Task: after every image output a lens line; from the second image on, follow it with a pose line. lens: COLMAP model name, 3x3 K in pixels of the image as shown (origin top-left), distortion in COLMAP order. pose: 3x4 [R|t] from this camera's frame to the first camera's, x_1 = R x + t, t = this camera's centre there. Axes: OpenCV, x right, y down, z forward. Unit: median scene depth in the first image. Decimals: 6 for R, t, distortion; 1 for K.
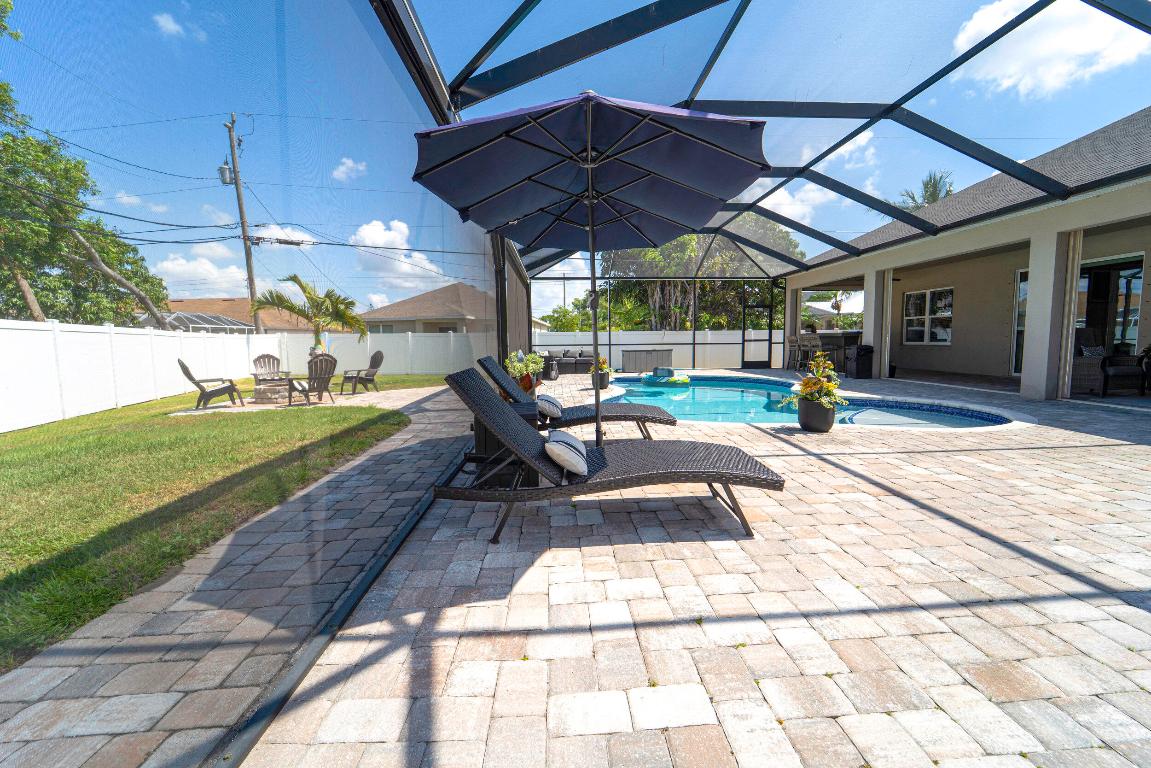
lens RADIAL K [[476.1, 0, 577.6], [0, 476.1, 381.3], [0, 0, 1]] dist [-0.029240, -0.000302]
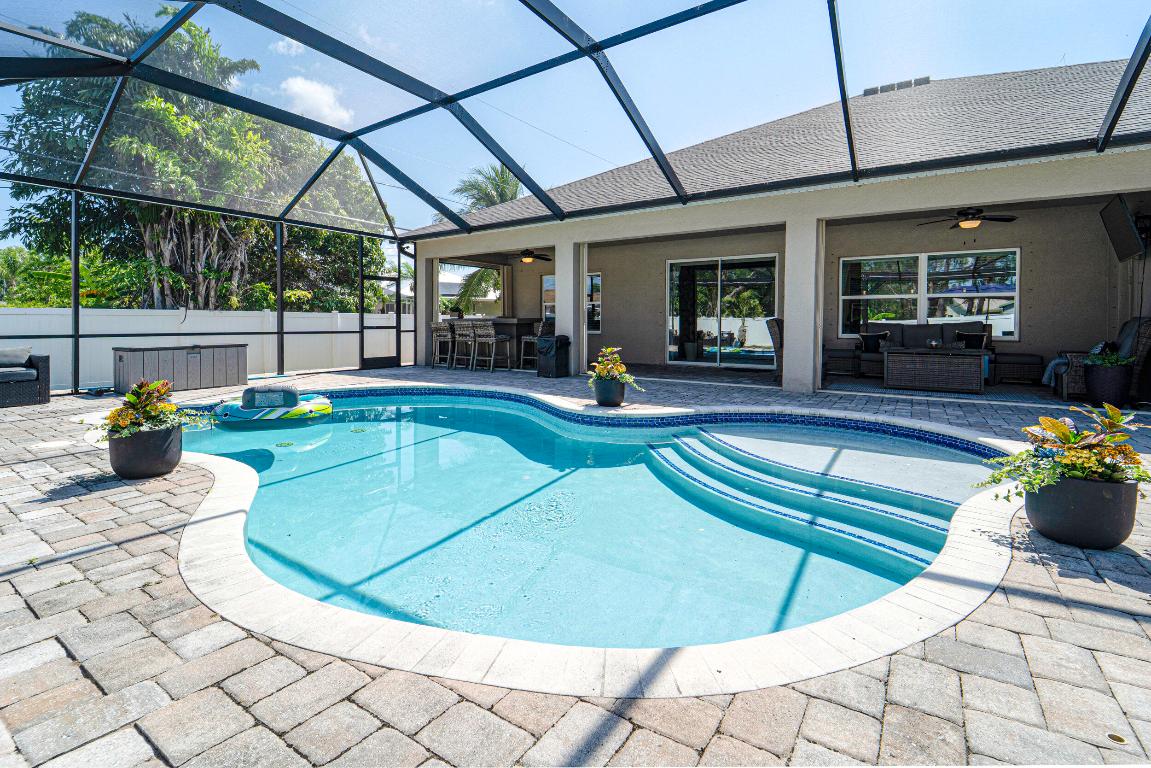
lens RADIAL K [[467.0, 0, 578.9], [0, 467.0, 331.6], [0, 0, 1]] dist [-0.000354, -0.000038]
pose [[0.563189, -0.000458, 0.826328, -0.016943], [0.062891, 0.997123, -0.042311, -0.033545], [-0.823931, 0.075798, 0.561598, 0.387841]]
